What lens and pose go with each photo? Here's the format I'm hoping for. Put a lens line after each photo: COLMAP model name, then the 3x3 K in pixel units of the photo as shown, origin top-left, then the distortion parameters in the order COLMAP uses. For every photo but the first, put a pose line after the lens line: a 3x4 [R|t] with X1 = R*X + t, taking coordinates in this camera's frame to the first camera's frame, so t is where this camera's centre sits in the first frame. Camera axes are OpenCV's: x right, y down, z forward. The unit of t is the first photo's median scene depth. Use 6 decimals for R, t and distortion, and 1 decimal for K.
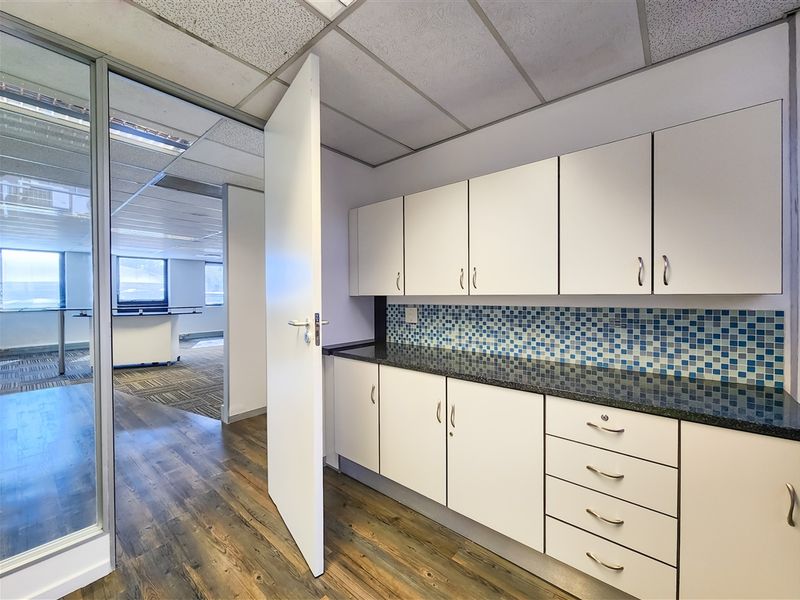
lens RADIAL K [[324.3, 0, 402.0], [0, 324.3, 298.1], [0, 0, 1]] dist [0.001109, -0.006452]
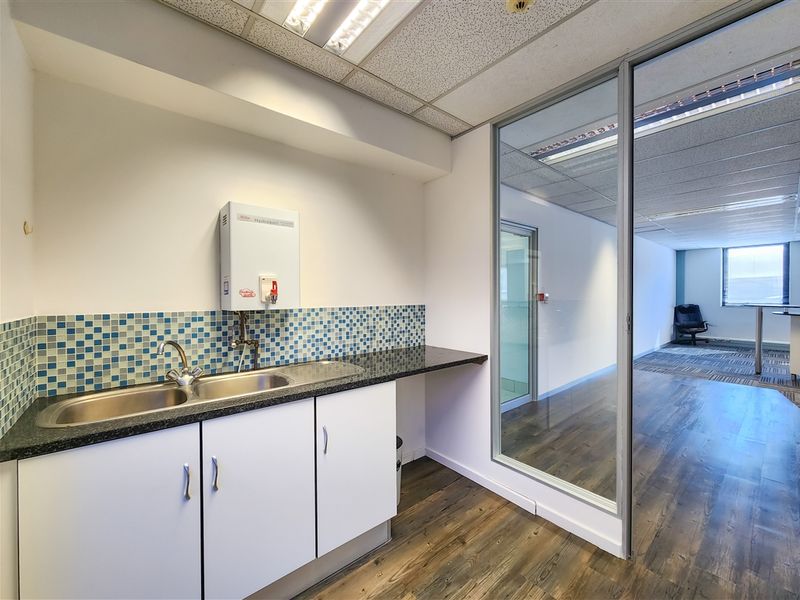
lens RADIAL K [[324.3, 0, 402.0], [0, 324.3, 298.1], [0, 0, 1]] dist [0.001109, -0.006452]
pose [[-0.204564, 0.013737, -0.978757, 0.182444], [-0.000893, 0.999898, 0.014220, 0.002239], [0.978853, 0.003783, -0.204531, 0.389254]]
